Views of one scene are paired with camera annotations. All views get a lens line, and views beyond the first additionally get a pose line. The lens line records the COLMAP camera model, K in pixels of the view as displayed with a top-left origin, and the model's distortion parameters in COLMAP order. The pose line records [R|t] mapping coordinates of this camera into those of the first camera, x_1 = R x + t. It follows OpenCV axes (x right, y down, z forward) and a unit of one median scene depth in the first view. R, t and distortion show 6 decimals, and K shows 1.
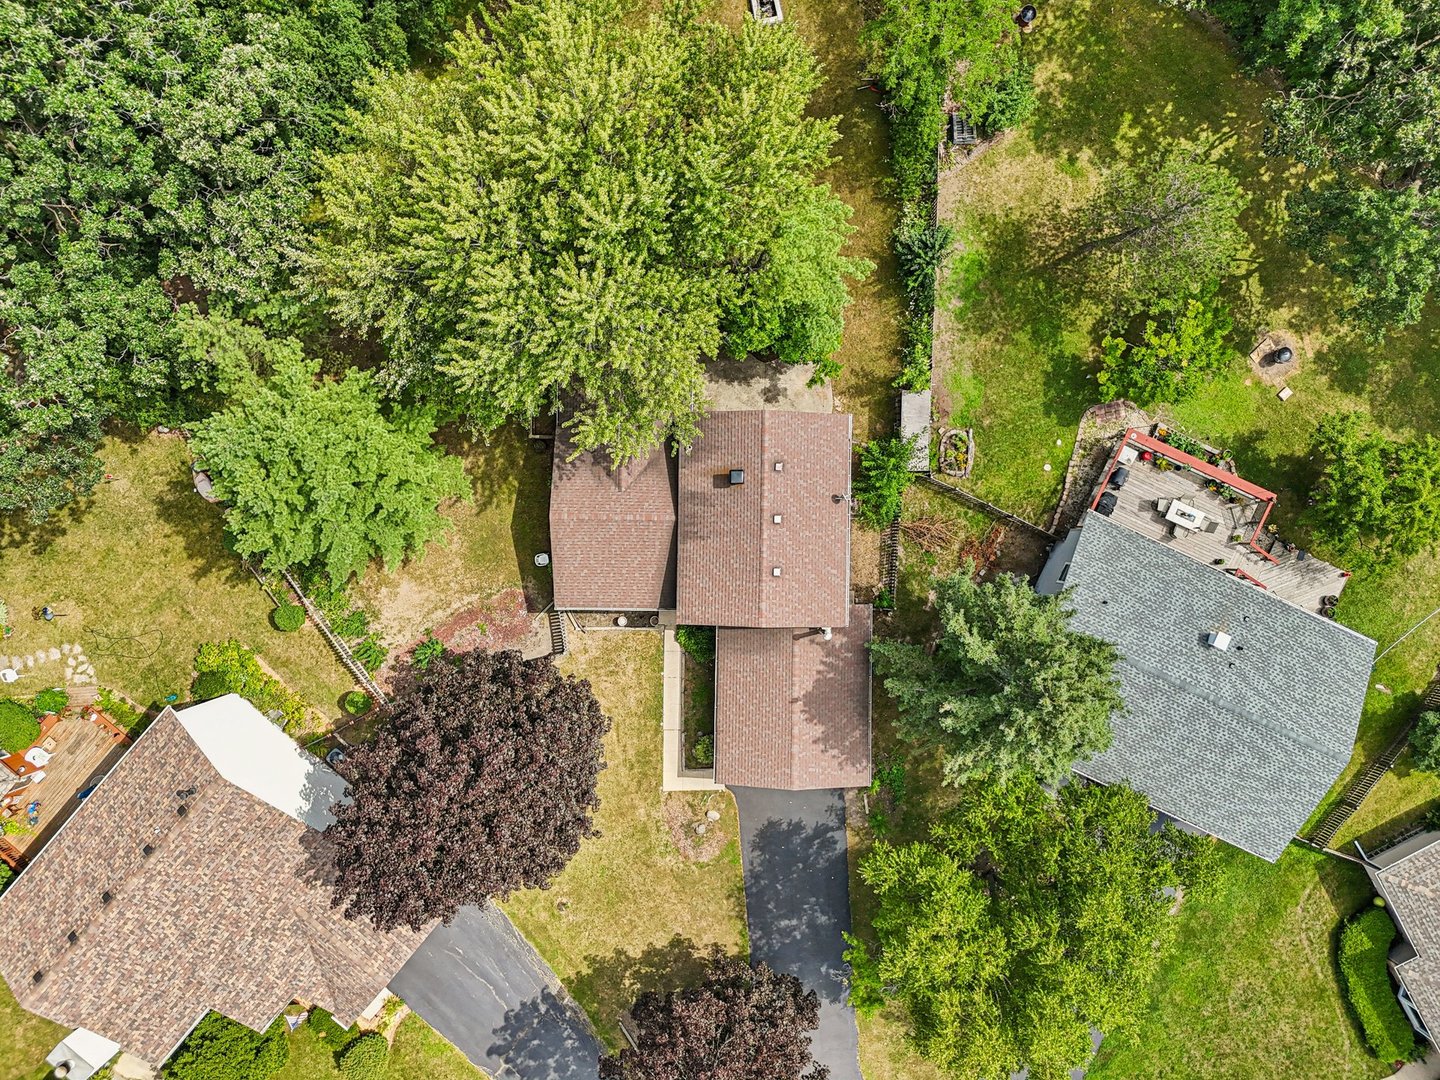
lens RADIAL K [[1067.9, 0, 720.0], [0, 1067.9, 540.0], [0, 0, 1]] dist [0.000471, -0.000211]
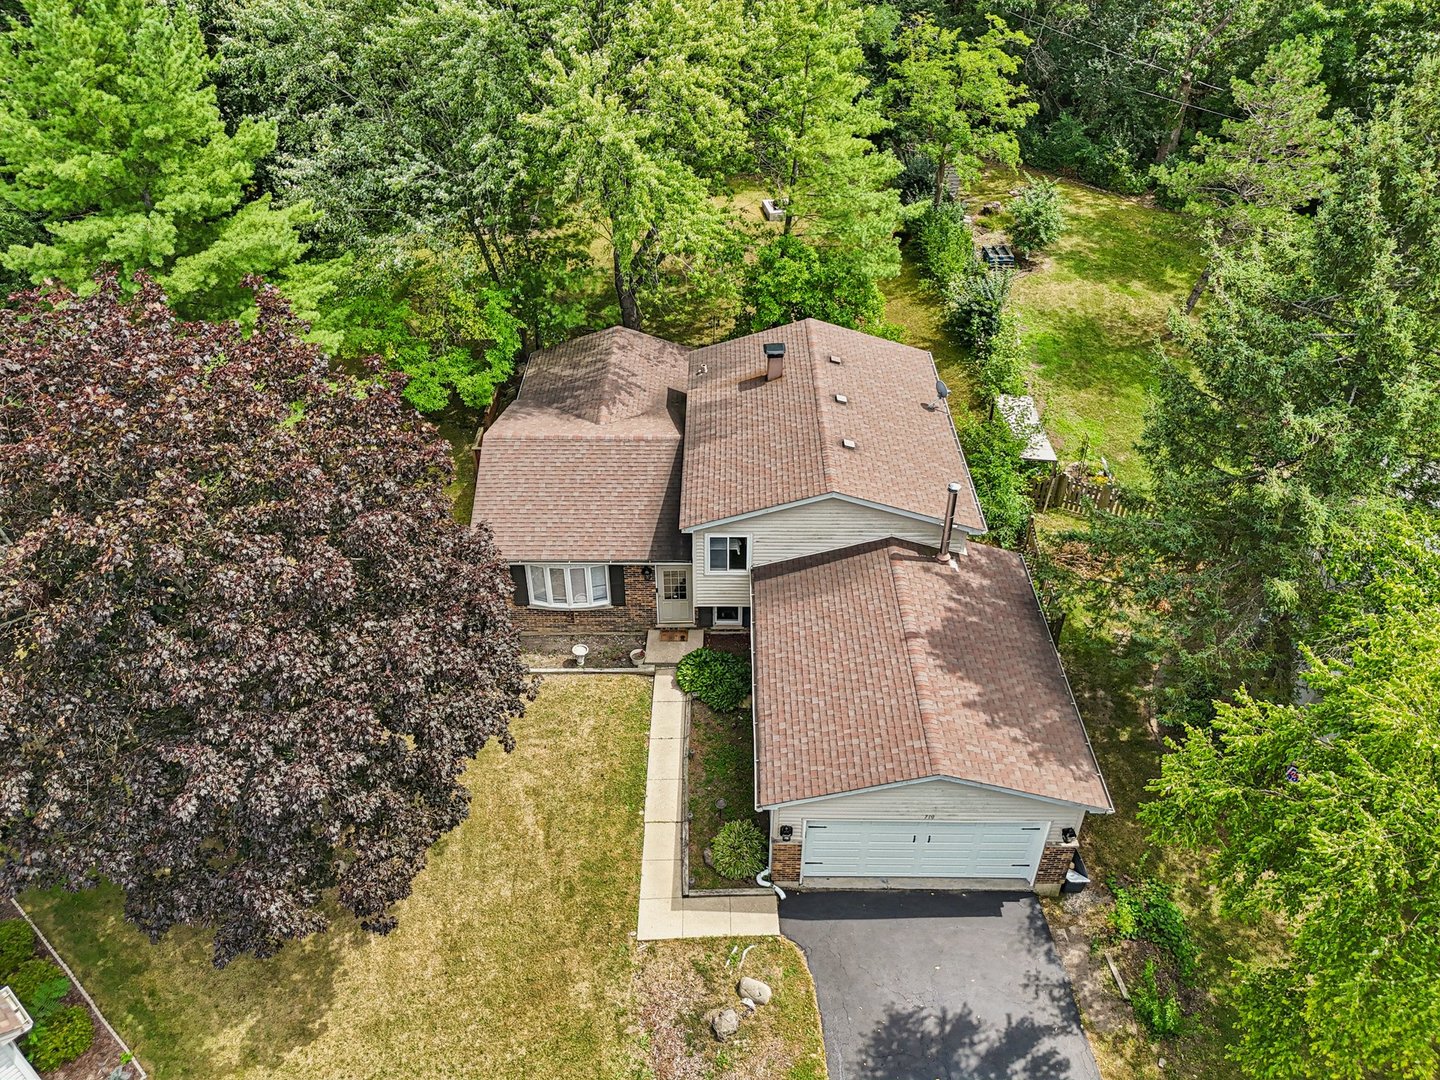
lens RADIAL K [[1067.9, 0, 720.0], [0, 1067.9, 540.0], [0, 0, 1]] dist [0.000471, -0.000211]
pose [[0.999938, -0.007495, 0.008267, -0.022192], [0.011117, 0.605624, -0.795674, 0.482190], [0.000957, 0.795716, 0.605669, 0.609855]]
